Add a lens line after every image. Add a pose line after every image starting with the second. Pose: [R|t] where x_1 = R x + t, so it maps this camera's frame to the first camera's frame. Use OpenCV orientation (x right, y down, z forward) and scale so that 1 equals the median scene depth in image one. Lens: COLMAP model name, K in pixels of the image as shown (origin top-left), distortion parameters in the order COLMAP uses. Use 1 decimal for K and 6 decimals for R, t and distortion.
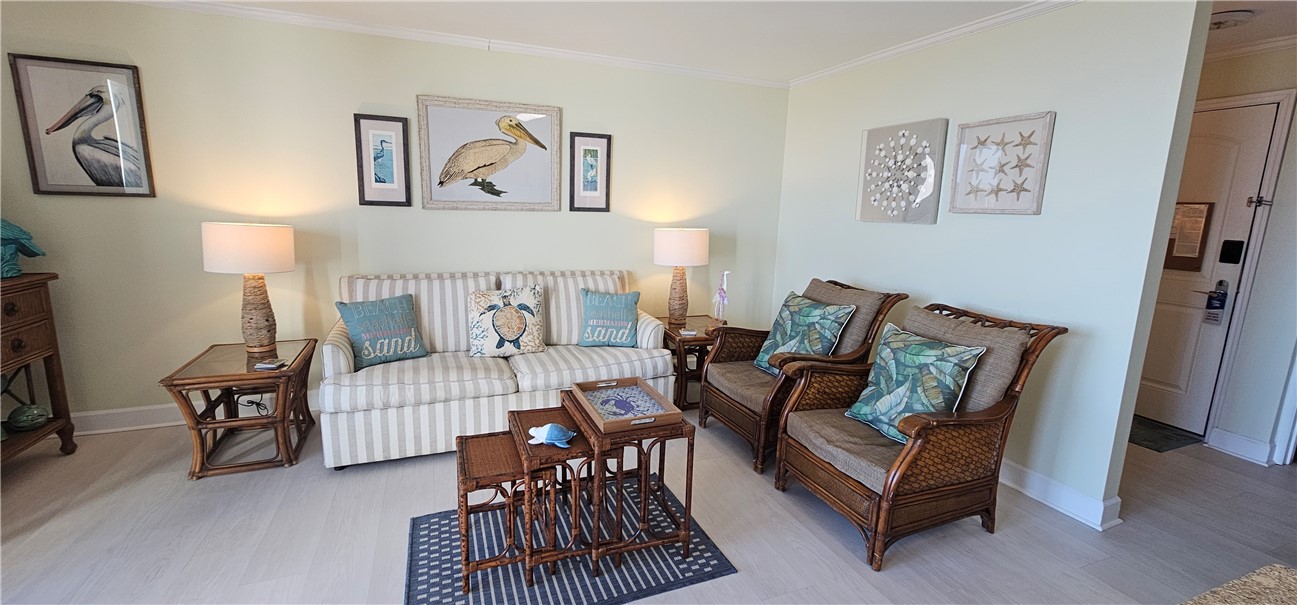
lens RADIAL K [[530.9, 0, 645.2], [0, 530.9, 300.8], [0, 0, 1]] dist [-0.005304, 0.001312]
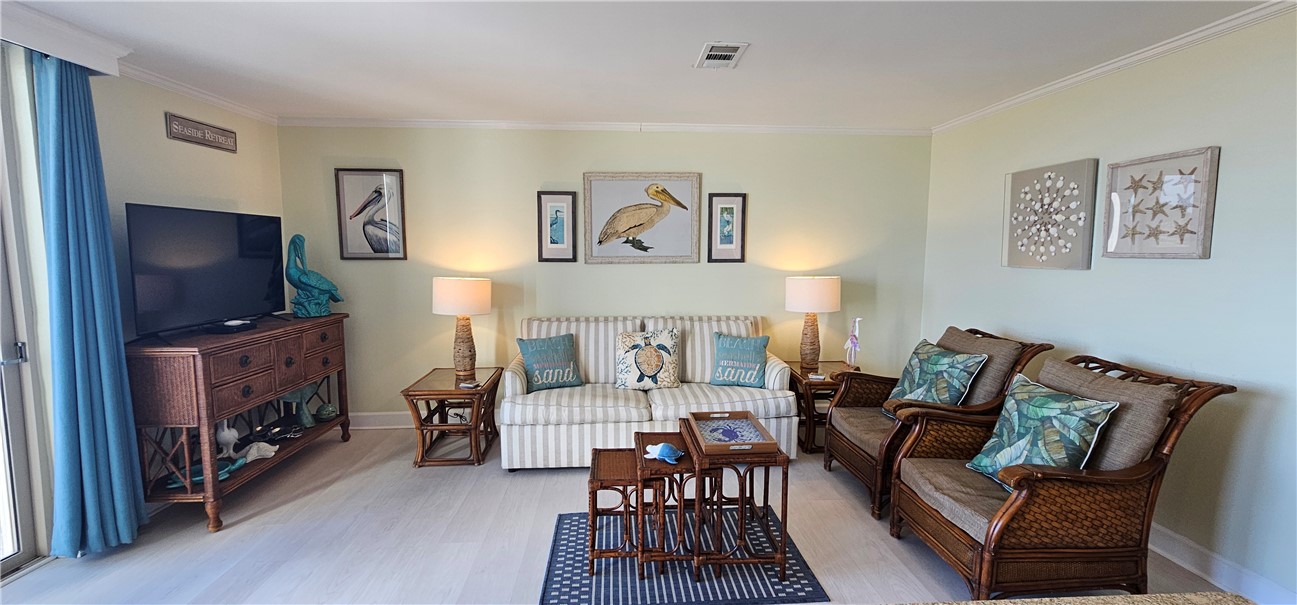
lens RADIAL K [[530.9, 0, 643.1], [0, 530.9, 301.2], [0, 0, 1]] dist [-0.005304, 0.001312]
pose [[0.949370, 0.002175, -0.314154, 0.107306], [-0.029102, 0.996285, -0.081049, 0.008012], [0.312810, 0.086088, 0.945906, -0.121163]]
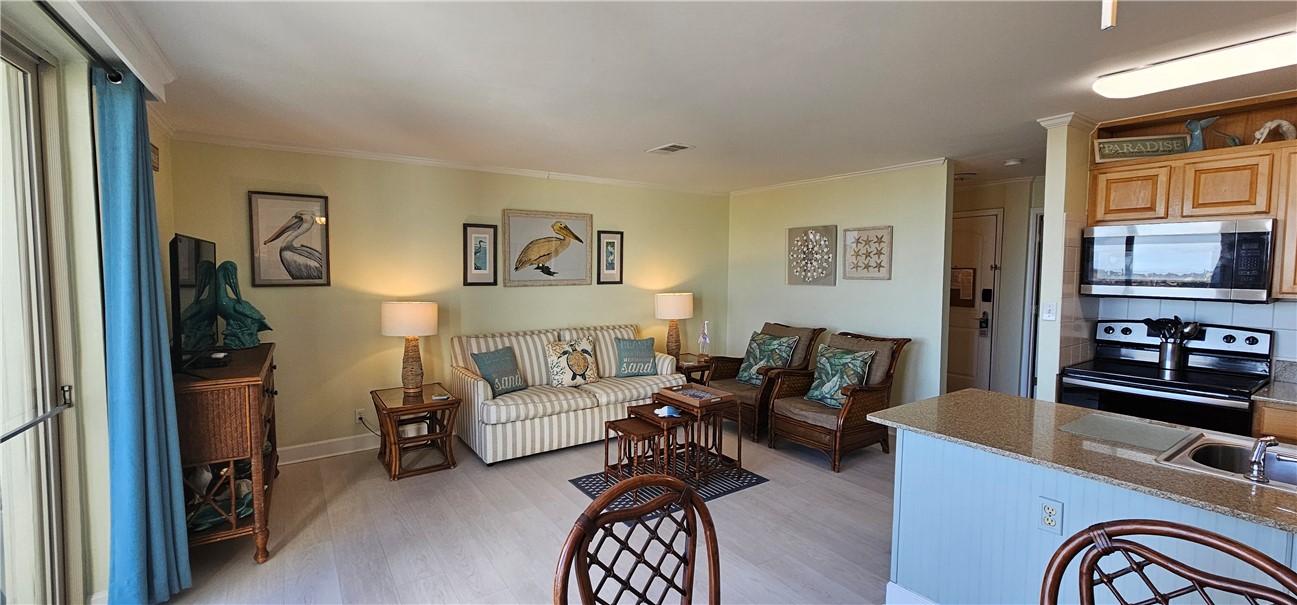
lens RADIAL K [[530.9, 0, 645.0], [0, 530.9, 300.1], [0, 0, 1]] dist [-0.005304, 0.001312]
pose [[0.976263, -0.039586, 0.212940, -0.433378], [0.063661, 0.992174, -0.107418, 0.045381], [-0.207021, 0.118424, 0.971143, -0.541498]]
